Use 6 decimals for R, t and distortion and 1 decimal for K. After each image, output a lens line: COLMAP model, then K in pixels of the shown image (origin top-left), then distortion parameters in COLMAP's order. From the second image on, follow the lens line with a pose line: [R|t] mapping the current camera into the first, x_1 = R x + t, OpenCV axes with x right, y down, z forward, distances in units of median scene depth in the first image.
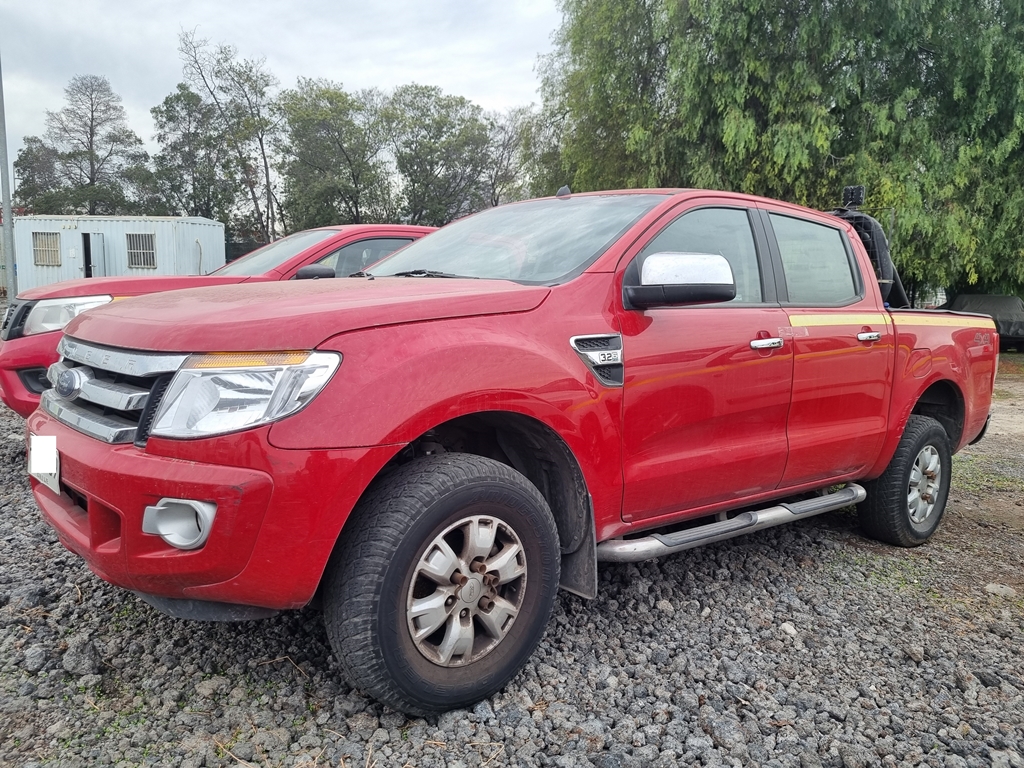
lens RADIAL K [[800.2, 0, 508.6], [0, 800.2, 380.1], [0, 0, 1]] dist [0.044329, -0.034666]
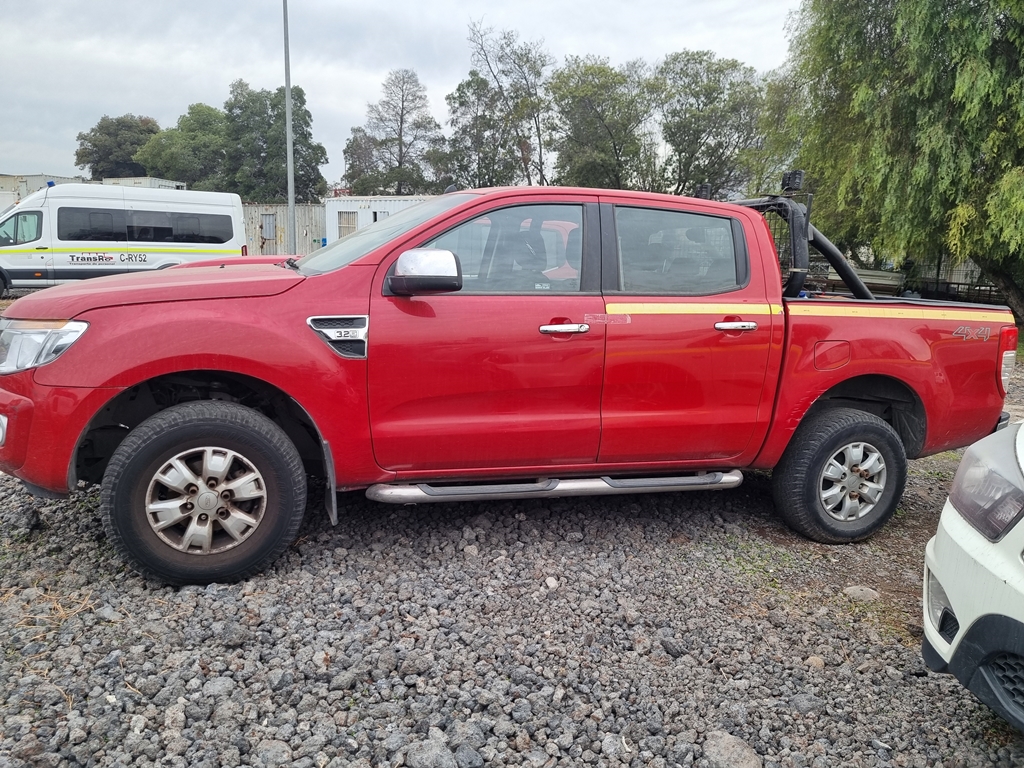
lens RADIAL K [[800.2, 0, 509.3], [0, 800.2, 388.7], [0, 0, 1]] dist [0.044329, -0.034666]
pose [[0.928326, 0.066384, -0.365792, 0.158495], [-0.049112, 0.997203, 0.056332, -0.005164], [0.368509, -0.034330, 0.928990, -0.012587]]
